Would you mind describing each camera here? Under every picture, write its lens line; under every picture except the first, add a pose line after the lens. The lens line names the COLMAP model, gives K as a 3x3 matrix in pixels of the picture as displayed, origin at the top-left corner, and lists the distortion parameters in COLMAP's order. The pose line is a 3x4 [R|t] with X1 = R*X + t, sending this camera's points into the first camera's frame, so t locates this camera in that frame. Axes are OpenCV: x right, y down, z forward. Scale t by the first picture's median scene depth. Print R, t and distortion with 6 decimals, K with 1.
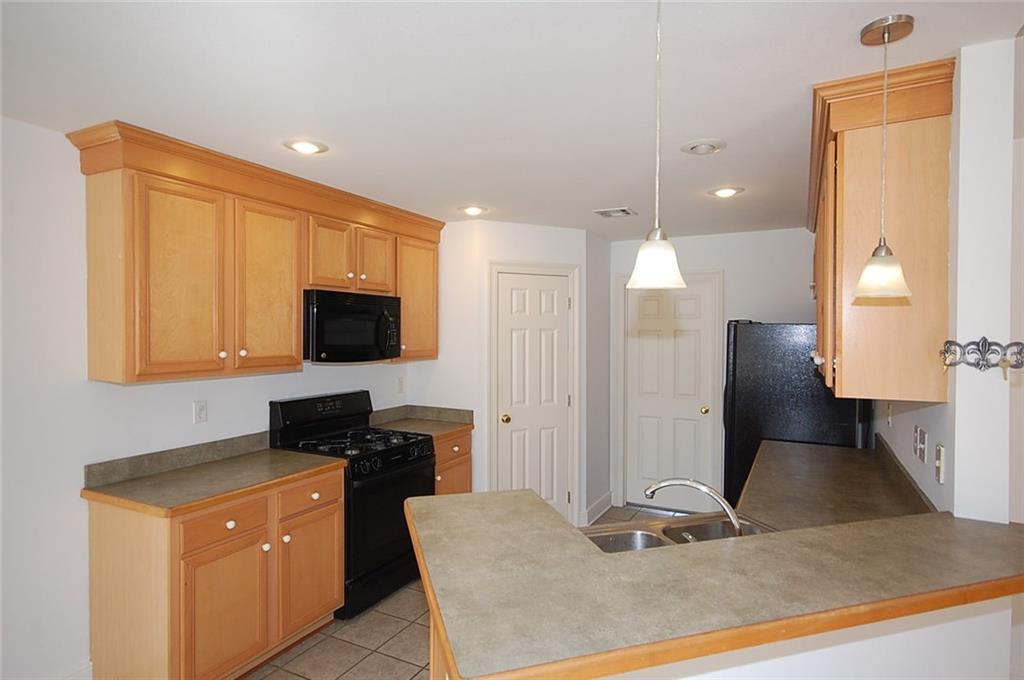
lens RADIAL K [[540.5, 0, 515.2], [0, 540.5, 338.8], [0, 0, 1]] dist [0.014248, 0.001879]
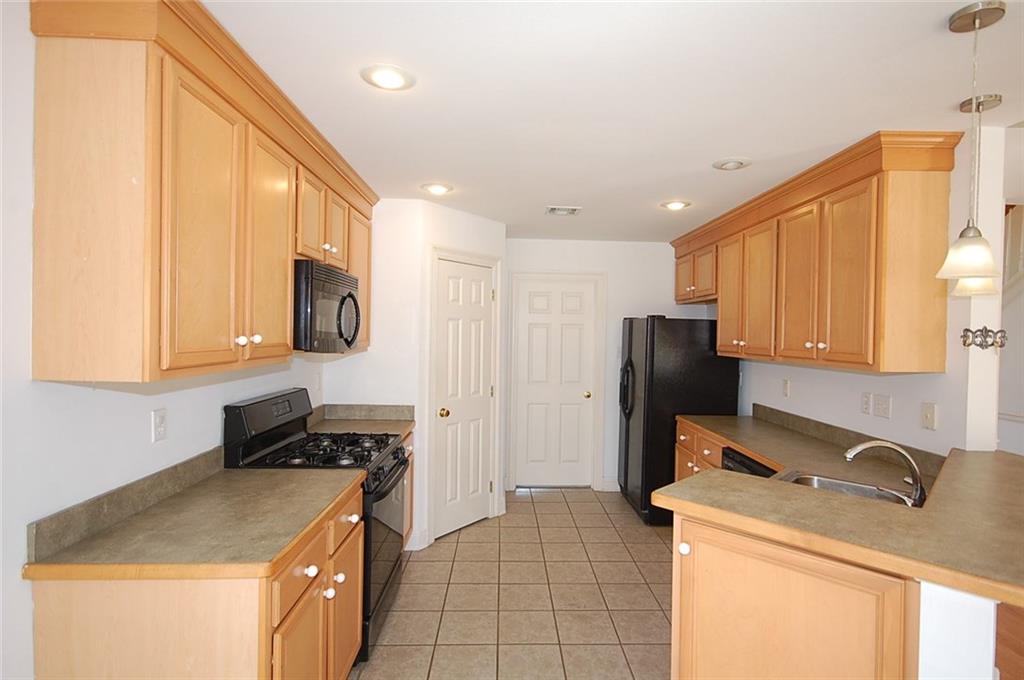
lens RADIAL K [[514.1, 0, 513.6], [0, 514.1, 339.2], [0, 0, 1]] dist [0.010358, -0.001609]
pose [[0.875860, 0.005027, 0.482539, -0.551372], [-0.008037, 0.999959, 0.004172, 0.021525], [-0.482498, -0.007532, 0.875865, 0.231595]]
